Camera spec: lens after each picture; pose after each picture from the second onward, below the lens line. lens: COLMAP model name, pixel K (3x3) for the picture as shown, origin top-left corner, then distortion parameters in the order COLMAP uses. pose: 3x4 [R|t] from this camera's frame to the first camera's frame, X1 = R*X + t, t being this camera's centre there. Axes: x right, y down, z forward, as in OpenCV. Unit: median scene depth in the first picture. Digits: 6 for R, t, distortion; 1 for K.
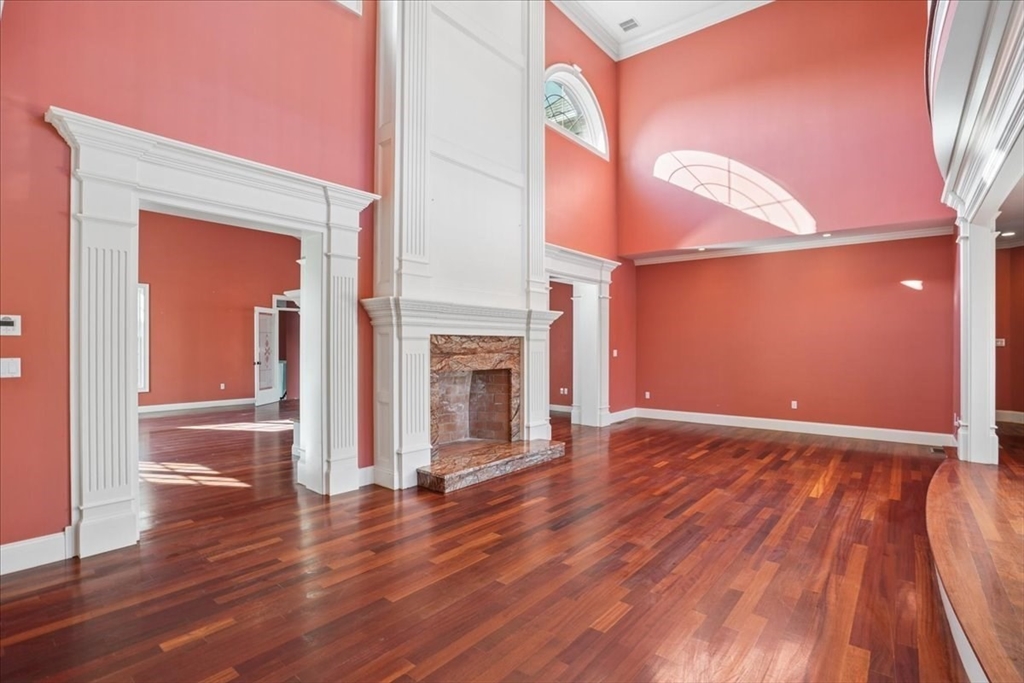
lens RADIAL K [[482.6, 0, 512.8], [0, 482.6, 346.3], [0, 0, 1]] dist [-0.043069, 0.001059]
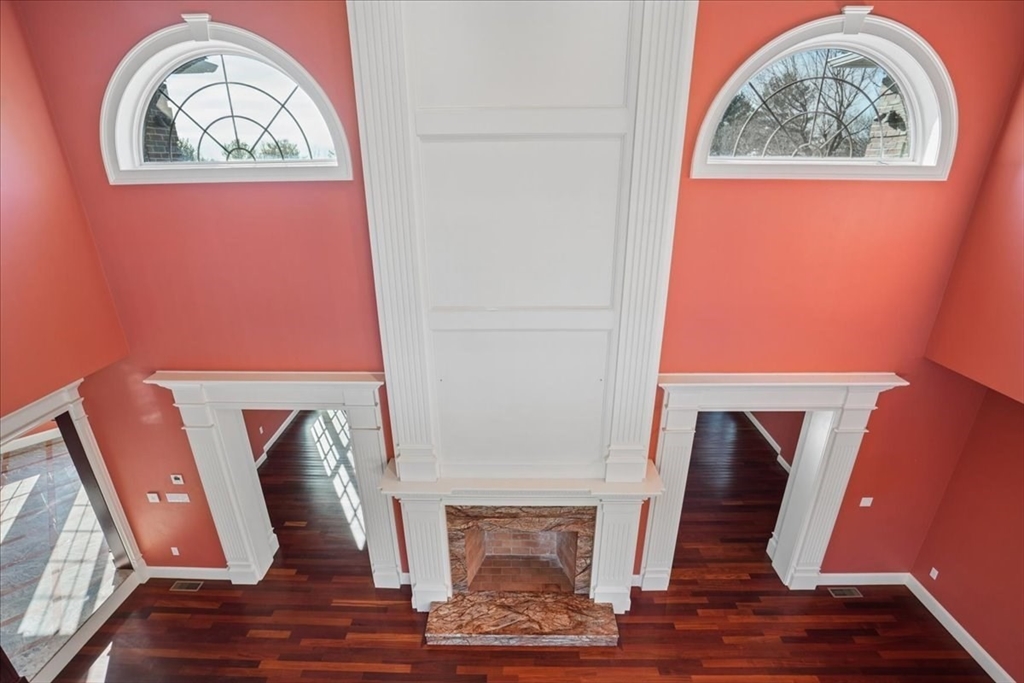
lens RADIAL K [[482.6, 0, 511.4], [0, 482.6, 342.2], [0, 0, 1]] dist [-0.043069, 0.001059]
pose [[0.625083, 0.285686, -0.726399, 0.516156], [0.000191, 0.930558, 0.366144, -0.670770], [0.780558, -0.229009, 0.581621, 0.570347]]
